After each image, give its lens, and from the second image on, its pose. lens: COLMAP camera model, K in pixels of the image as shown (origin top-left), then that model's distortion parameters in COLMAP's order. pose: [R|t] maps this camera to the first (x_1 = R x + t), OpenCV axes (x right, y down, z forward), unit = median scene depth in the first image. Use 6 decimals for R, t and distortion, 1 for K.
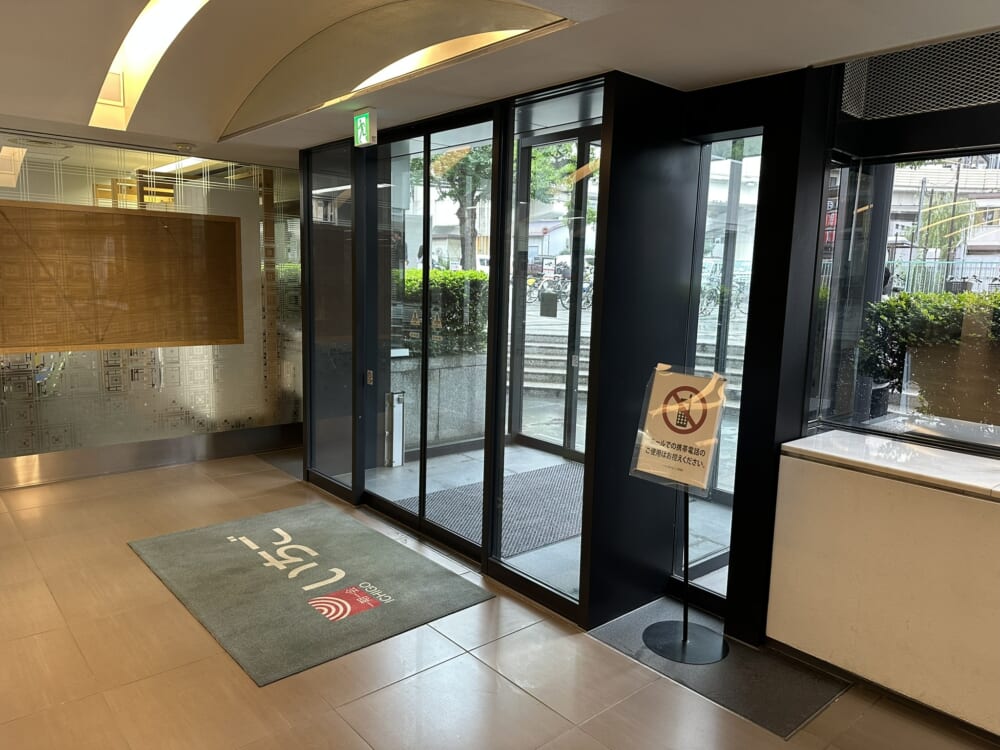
lens RADIAL K [[700.9, 0, 500.5], [0, 700.9, 372.8], [0, 0, 1]] dist [-0.000154, -0.000001]
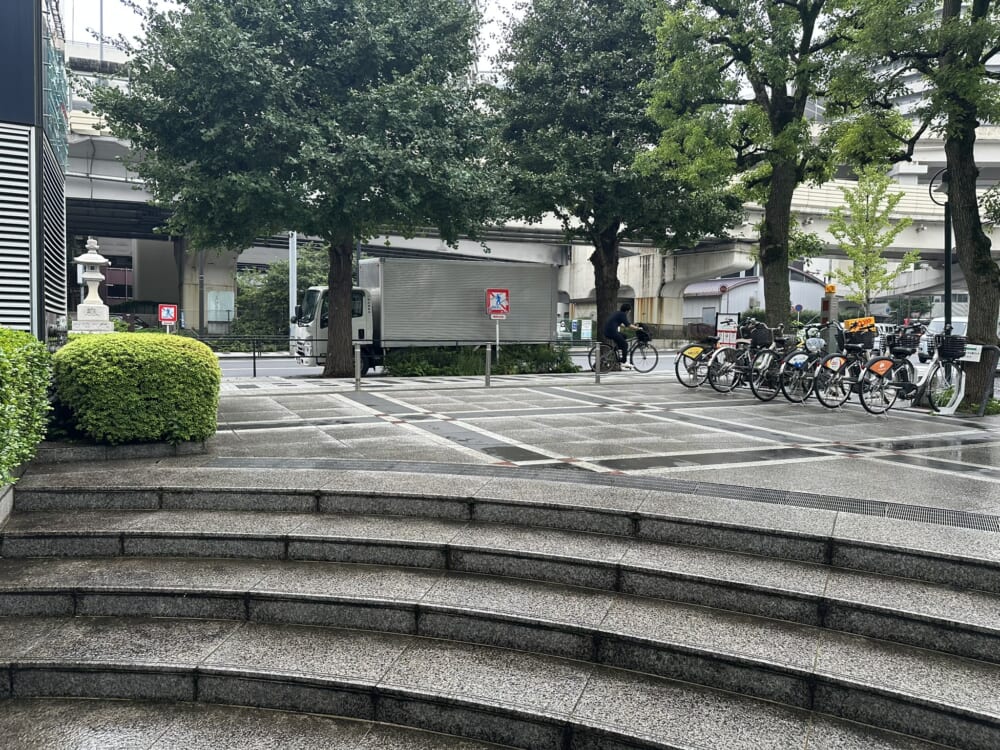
lens RADIAL K [[700.9, 0, 500.2], [0, 700.9, 375.9], [0, 0, 1]] dist [-0.000154, -0.000001]
pose [[0.969697, 0.003557, -0.244286, 0.028210], [-0.025652, 0.995850, -0.087325, -0.053753], [0.242962, 0.090945, 0.965763, 0.390939]]
